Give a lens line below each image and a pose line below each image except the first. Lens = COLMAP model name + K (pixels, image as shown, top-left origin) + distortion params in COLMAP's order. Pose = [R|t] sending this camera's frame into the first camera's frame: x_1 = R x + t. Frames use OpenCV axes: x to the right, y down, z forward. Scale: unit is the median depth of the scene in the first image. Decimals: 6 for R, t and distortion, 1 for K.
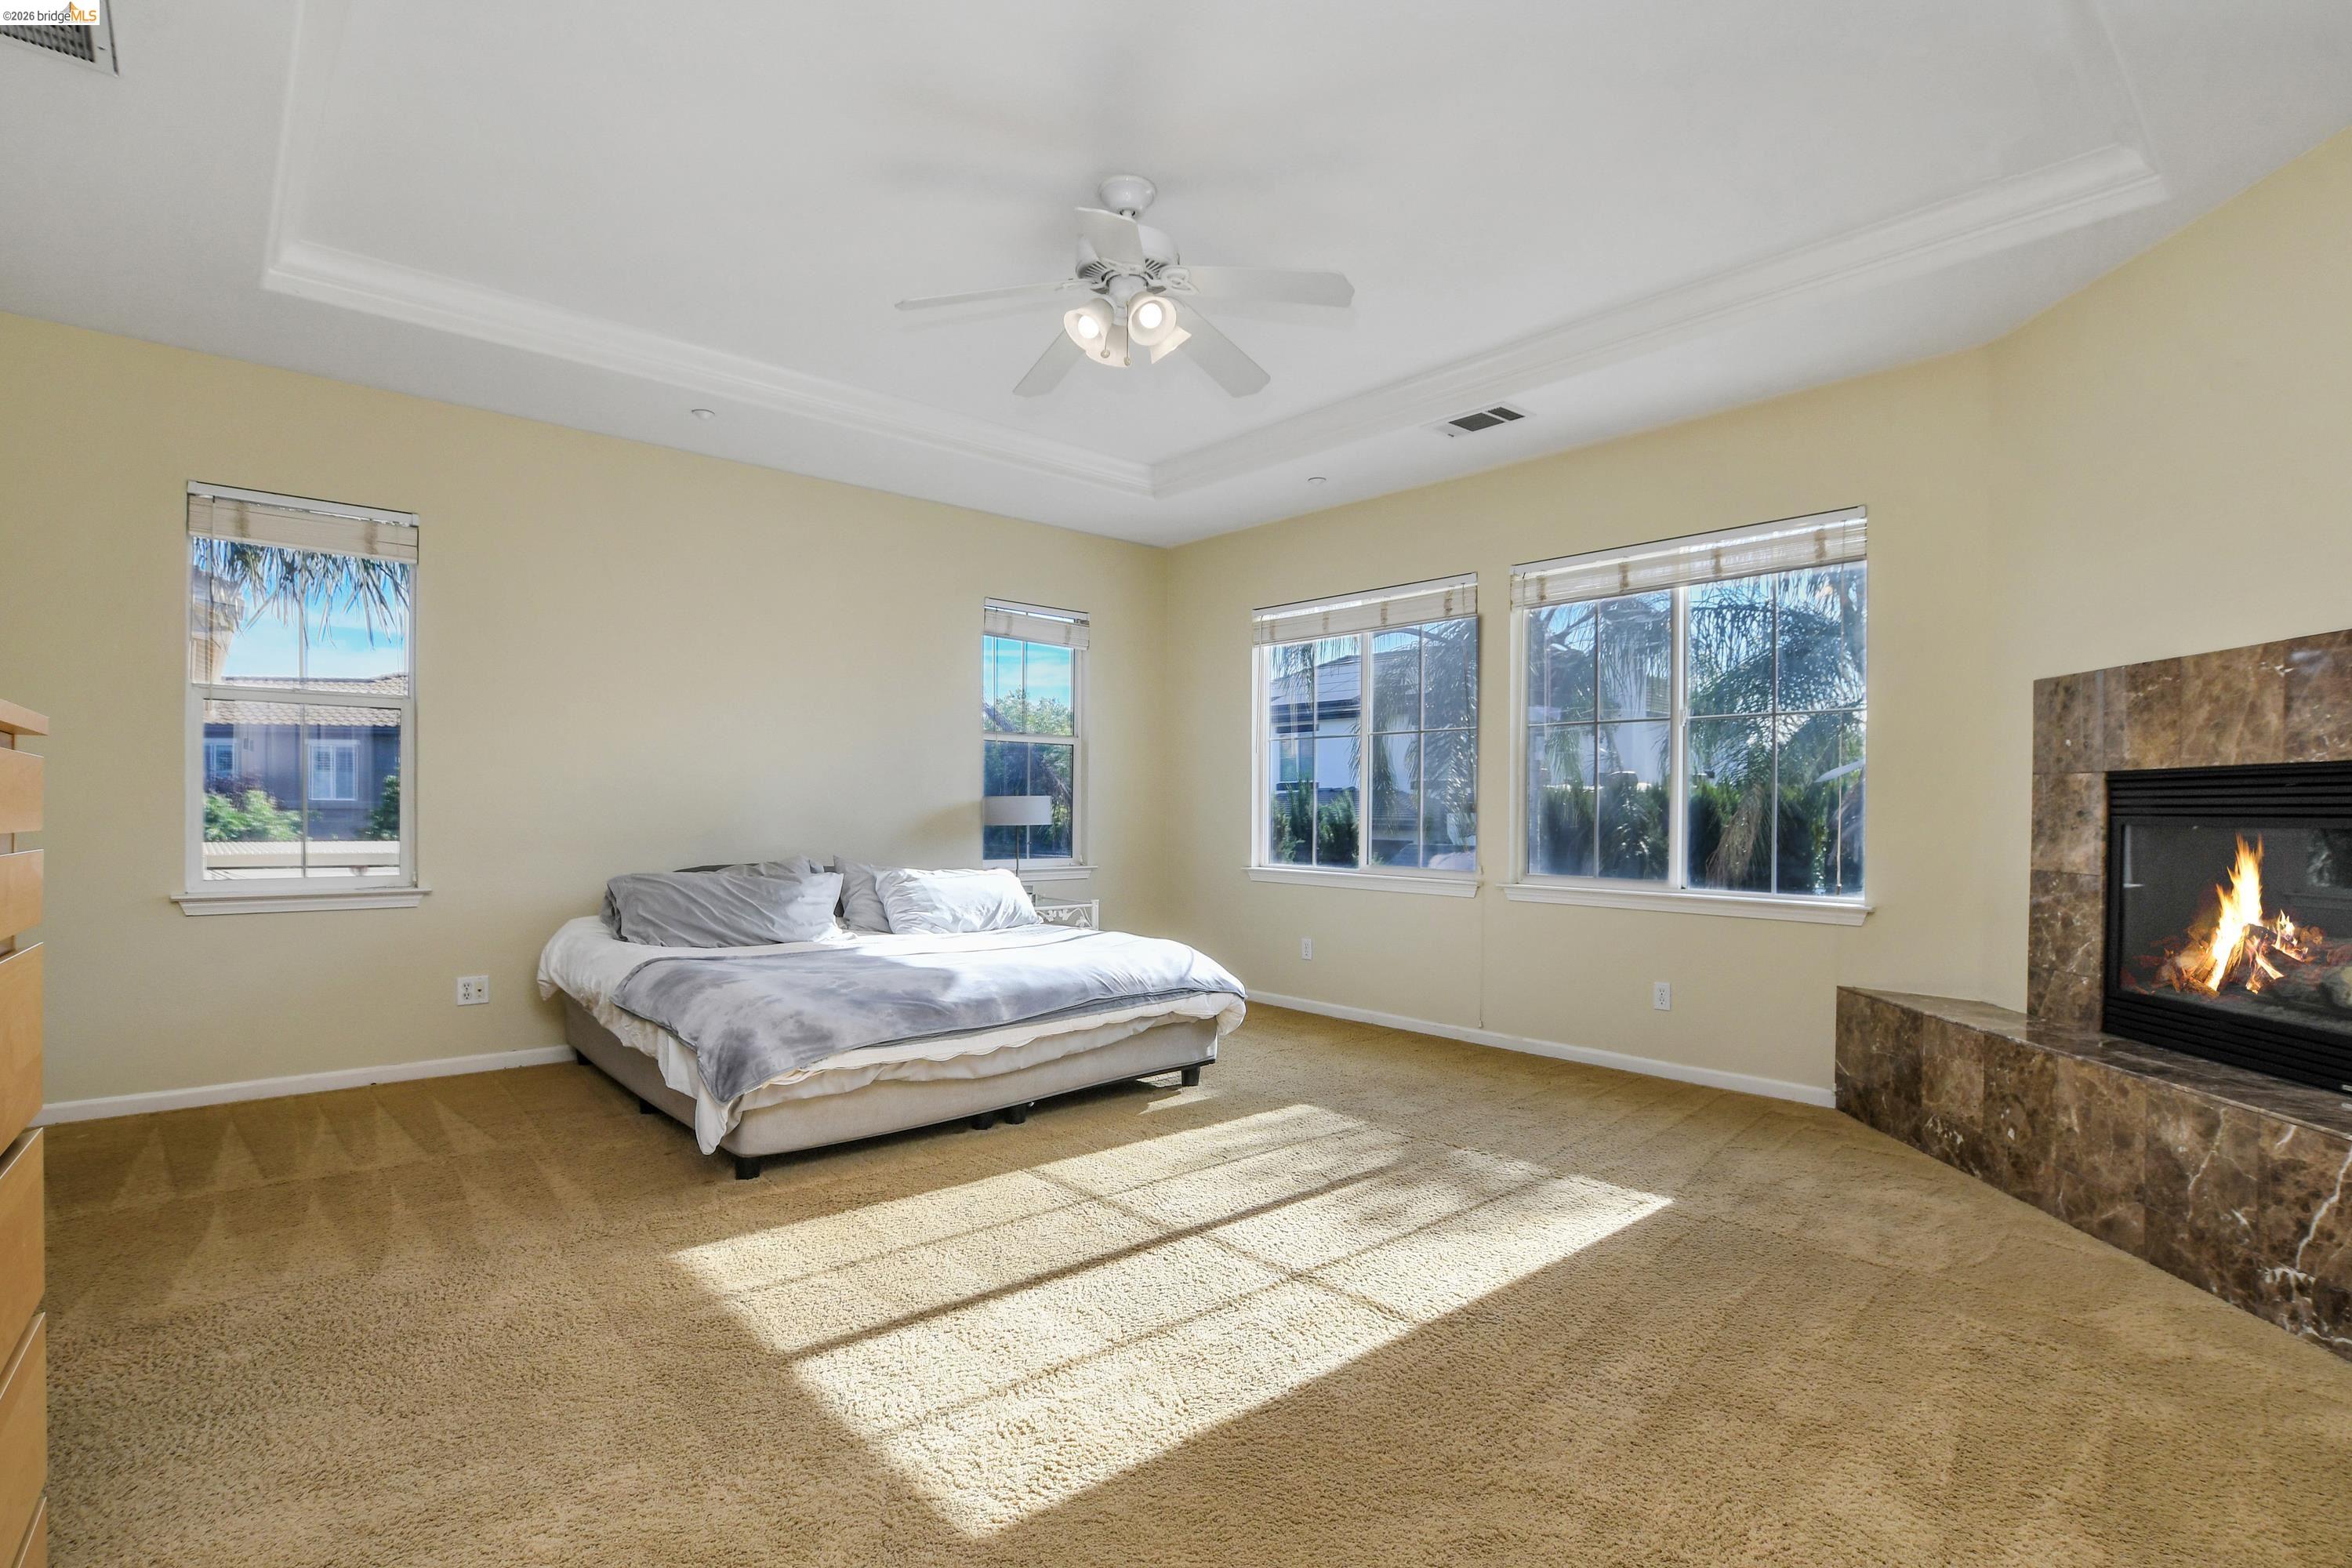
lens RADIAL K [[1106.7, 0, 1145.8], [0, 1106.7, 800.8], [0, 0, 1]] dist [-0.037737, 0.007263]
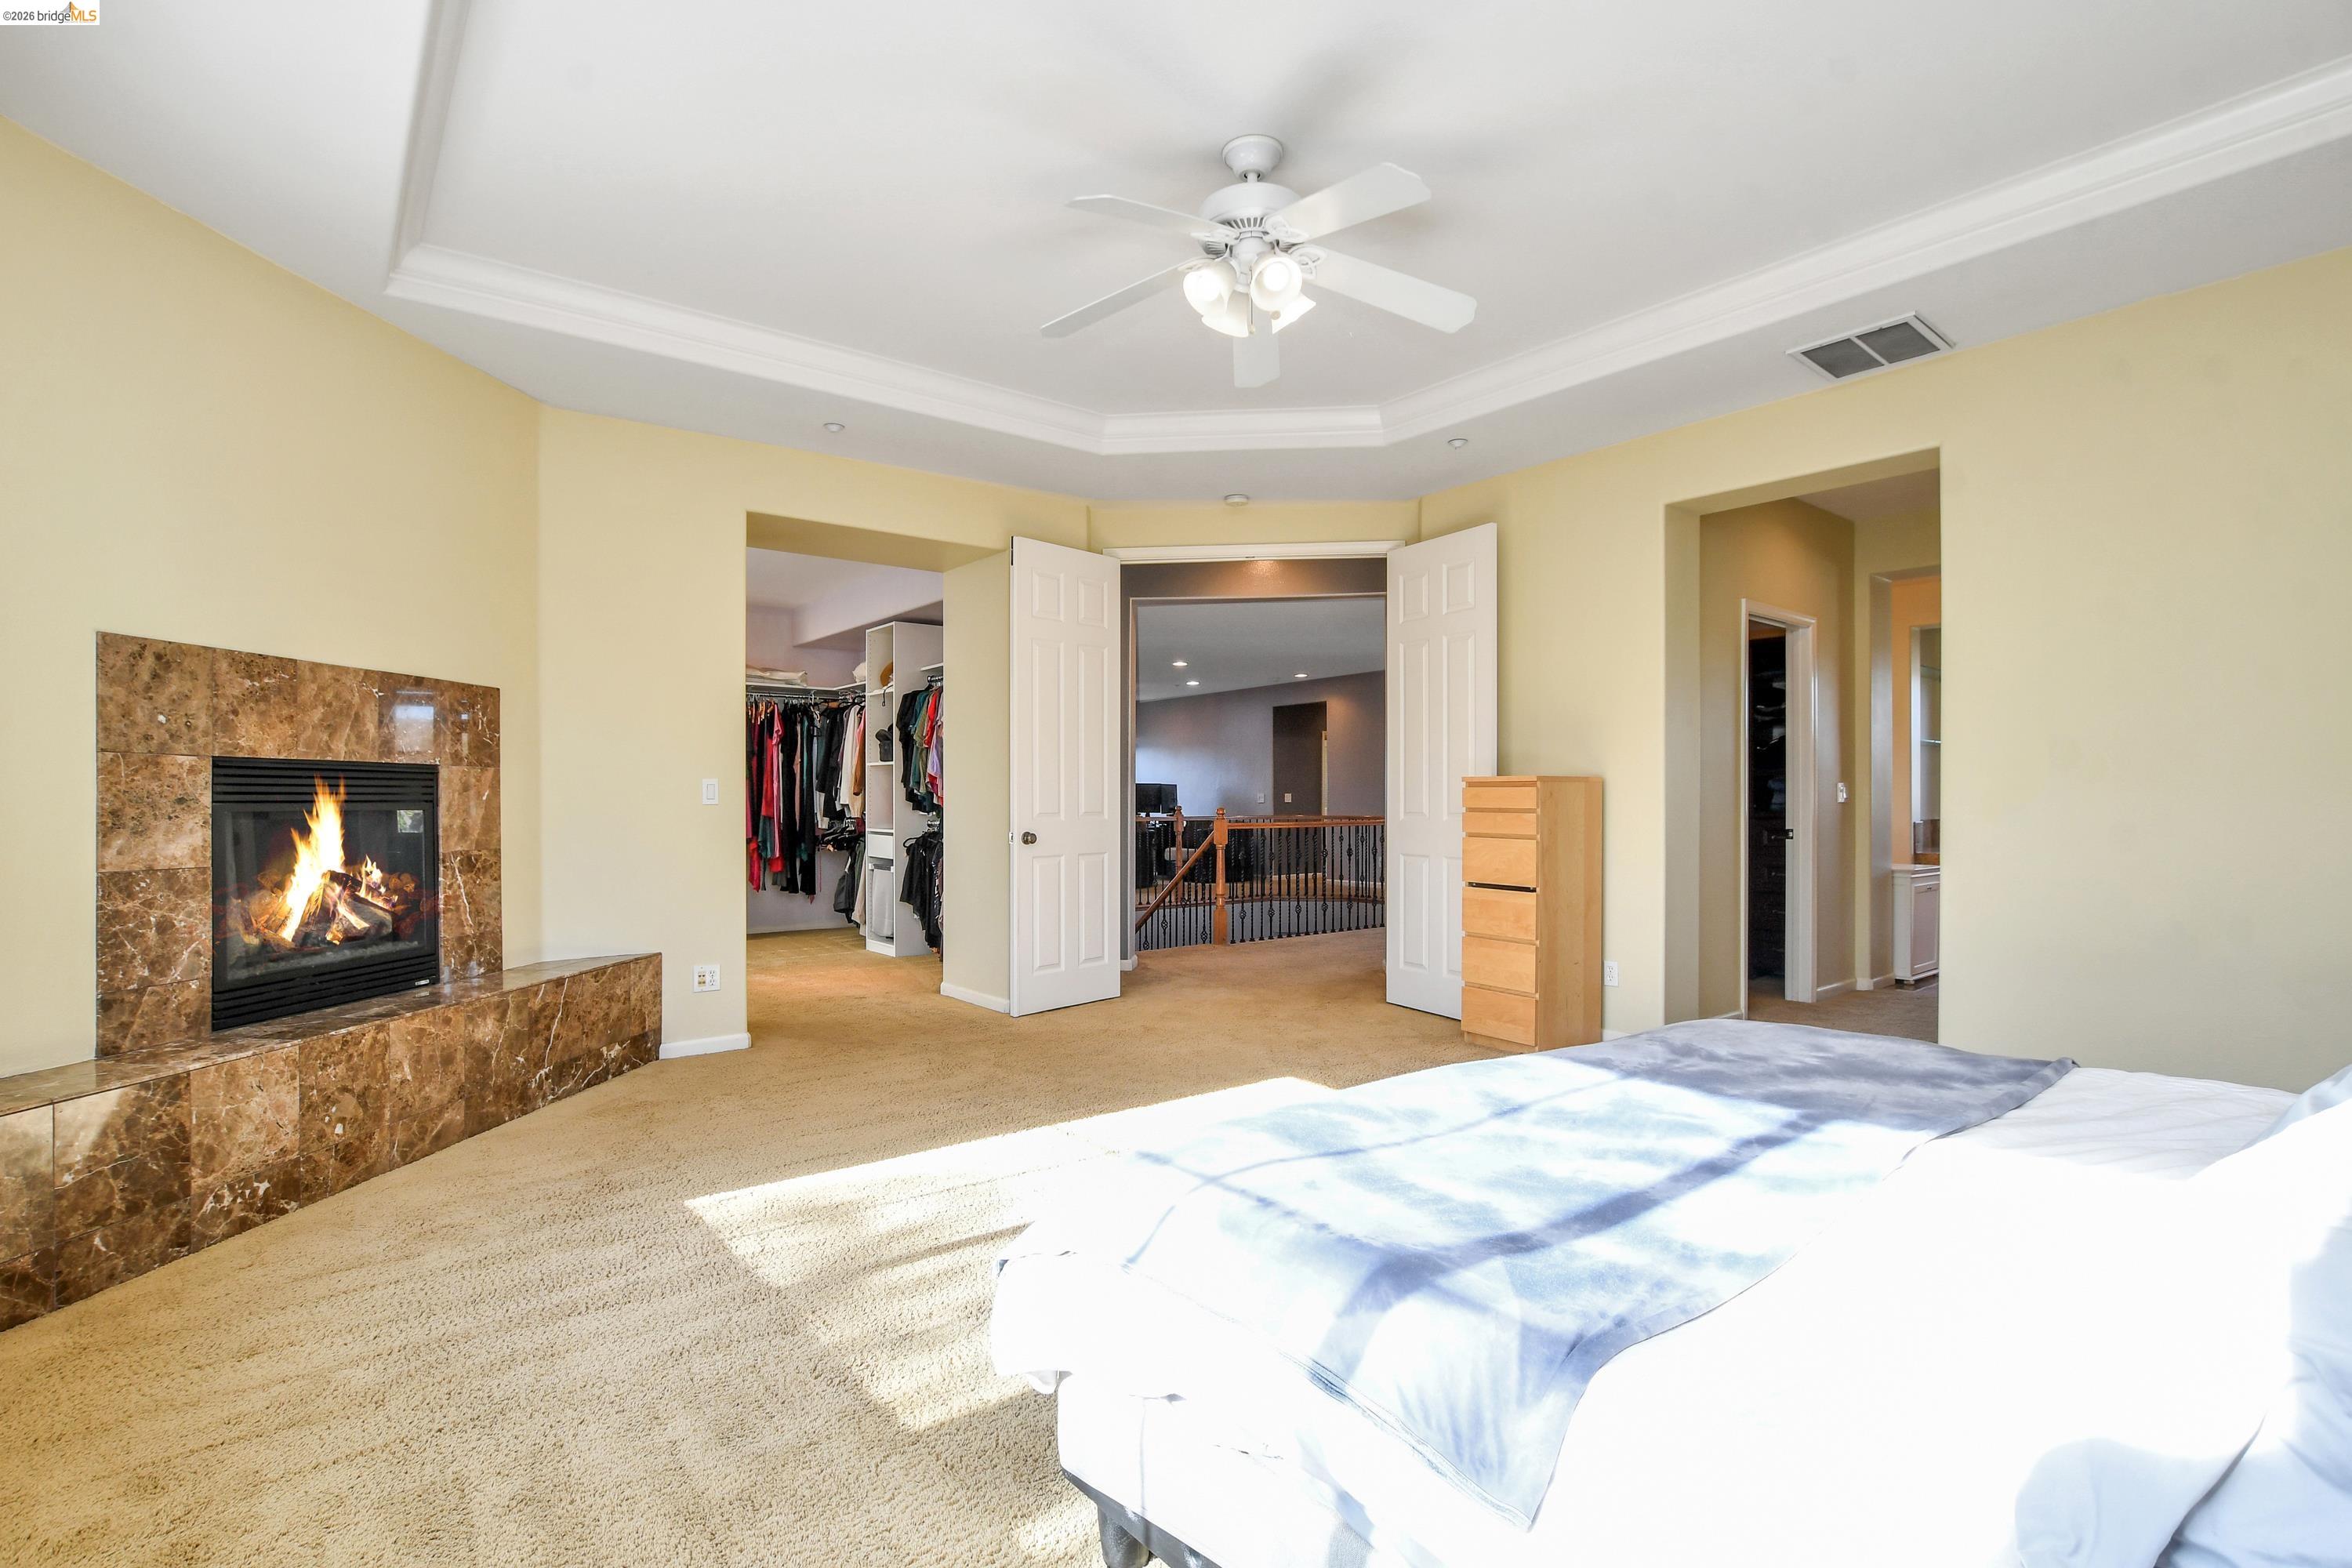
lens RADIAL K [[1106.7, 0, 1145.8], [0, 1106.7, 800.8], [0, 0, 1]] dist [-0.037737, 0.007263]
pose [[-0.998463, -0.003136, 0.055333, 0.020793], [-0.003484, 0.999975, -0.006185, 0.014942], [-0.055312, -0.006368, -0.998449, 1.894232]]
